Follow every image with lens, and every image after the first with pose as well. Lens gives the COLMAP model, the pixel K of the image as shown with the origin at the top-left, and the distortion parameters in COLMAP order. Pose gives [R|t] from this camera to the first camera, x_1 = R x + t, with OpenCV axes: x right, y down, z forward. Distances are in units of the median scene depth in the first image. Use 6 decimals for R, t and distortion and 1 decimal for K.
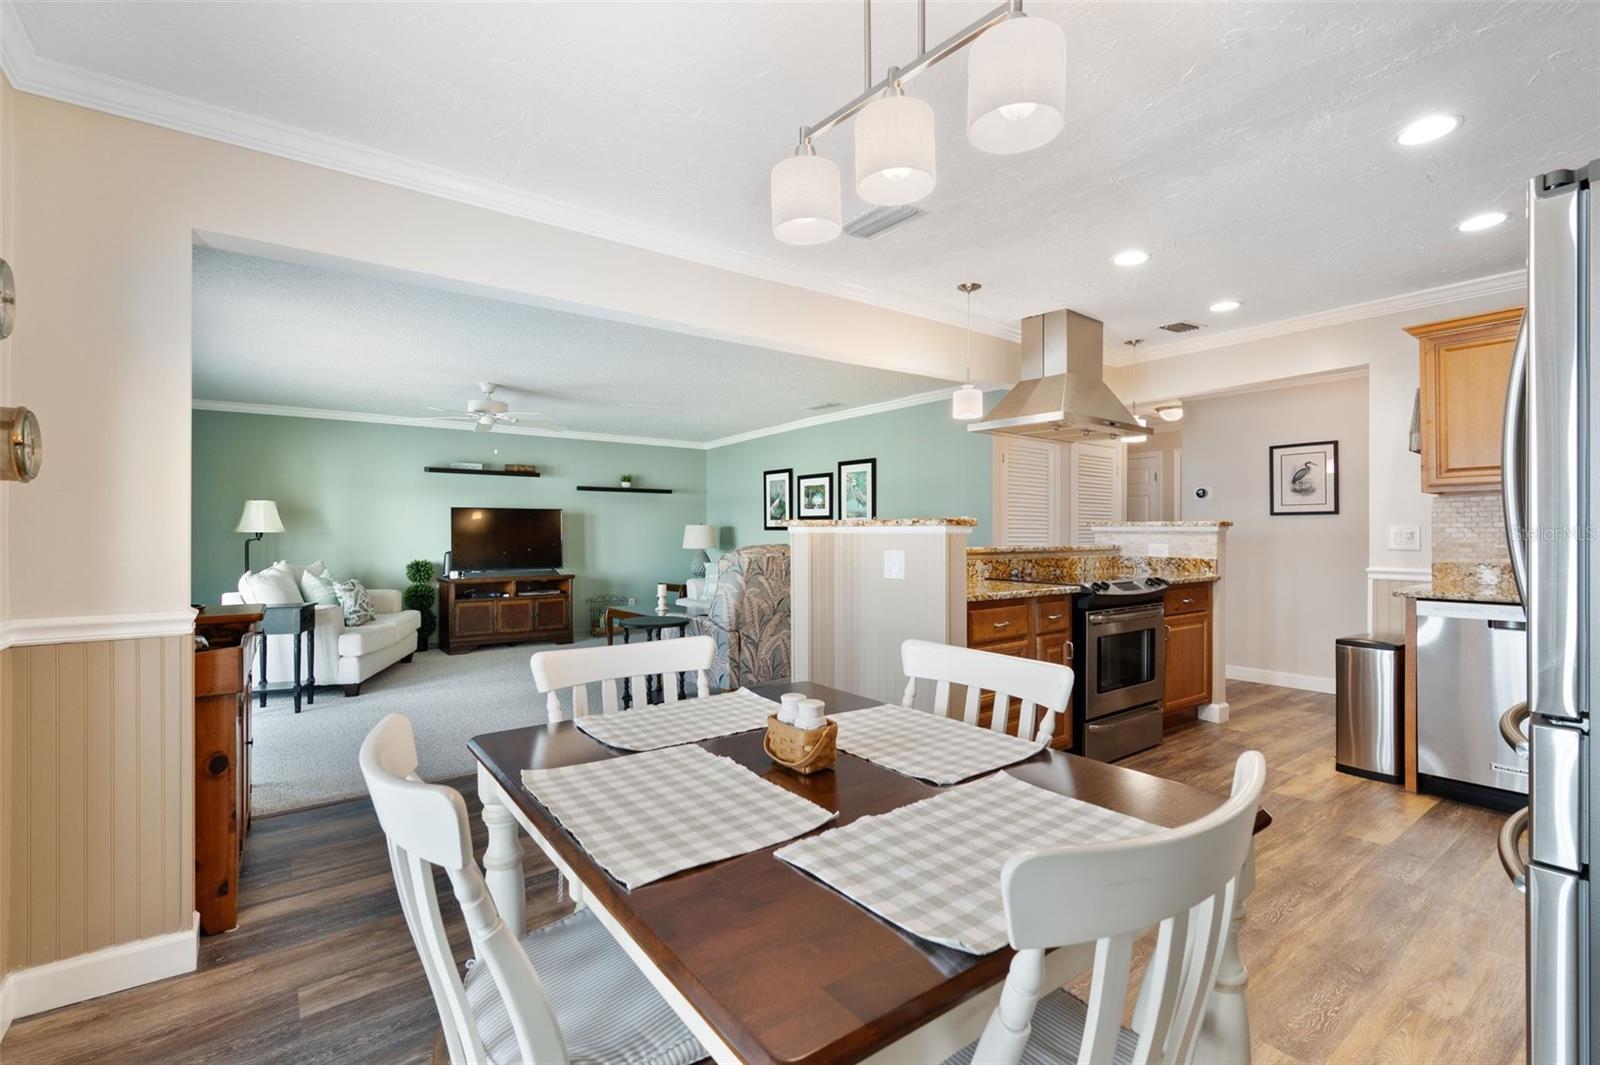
lens RADIAL K [[704.9, 0, 799.1], [0, 704.9, 532.1], [0, 0, 1]] dist [0.000221, 0.000010]
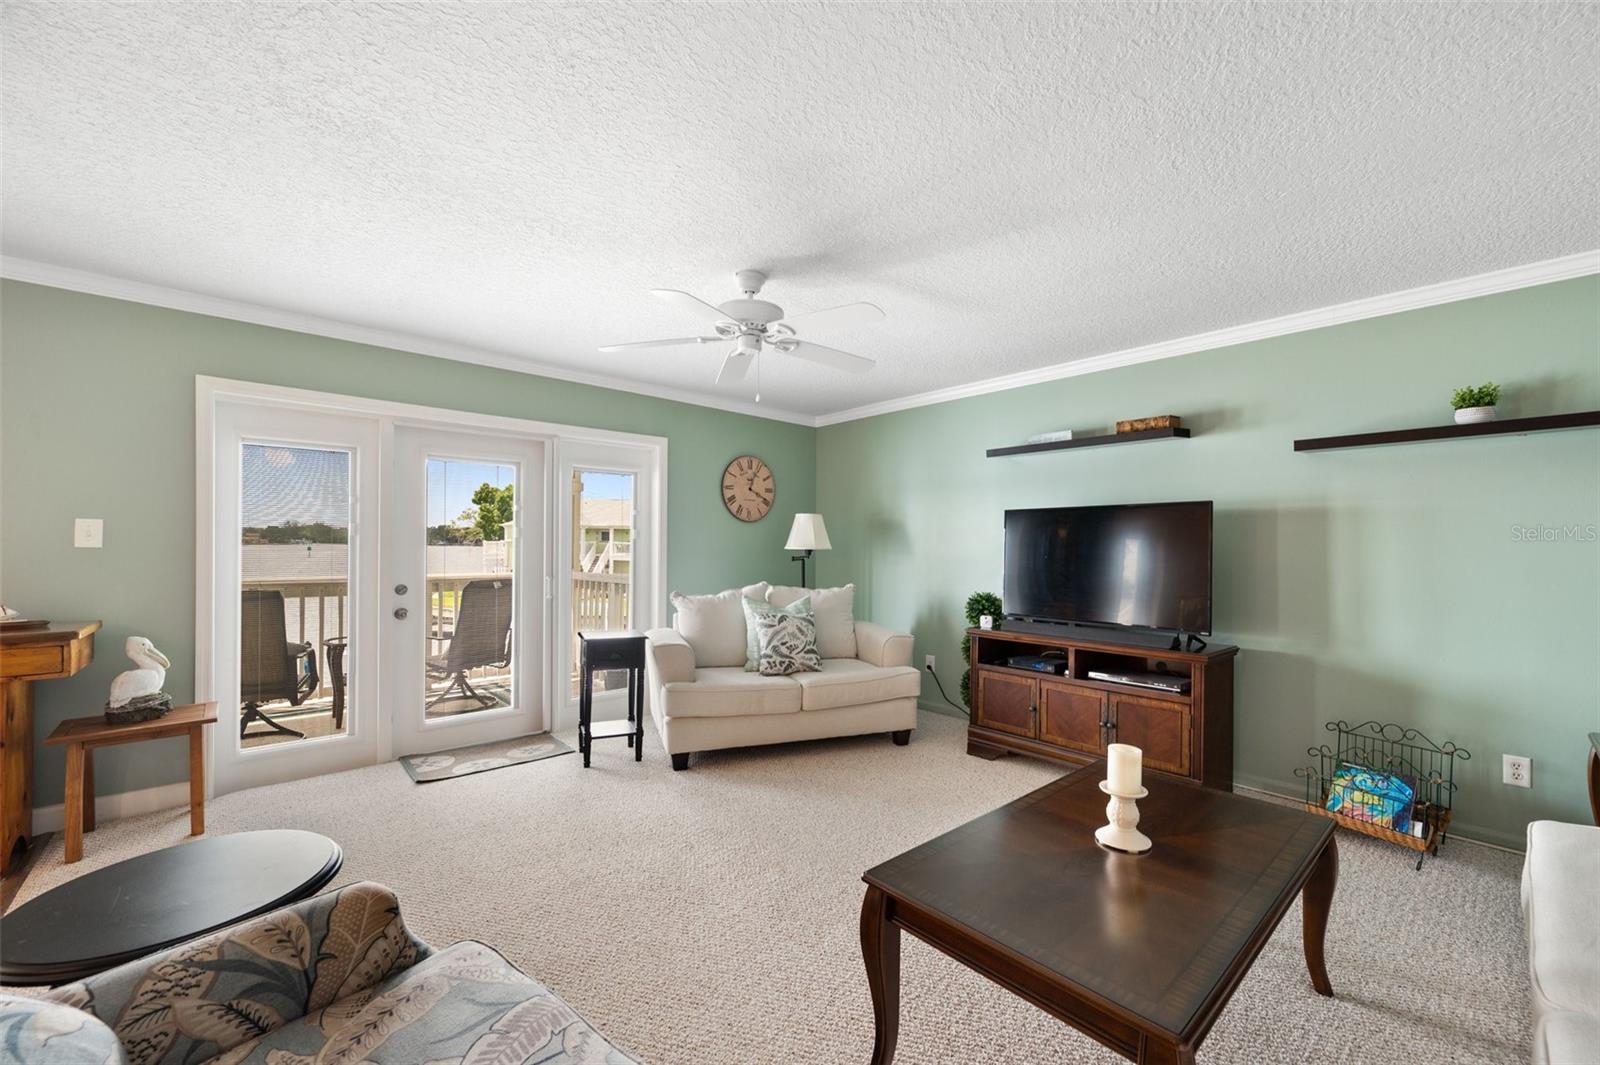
lens RADIAL K [[636.2, 0, 796.1], [0, 636.2, 541.4], [0, 0, 1]] dist [0.001772, 0.000056]
pose [[0.086402, -0.005095, -0.996247, 0.034663], [-0.004159, 0.999976, -0.005475, -0.003685], [0.996252, 0.004616, 0.086378, 0.702731]]
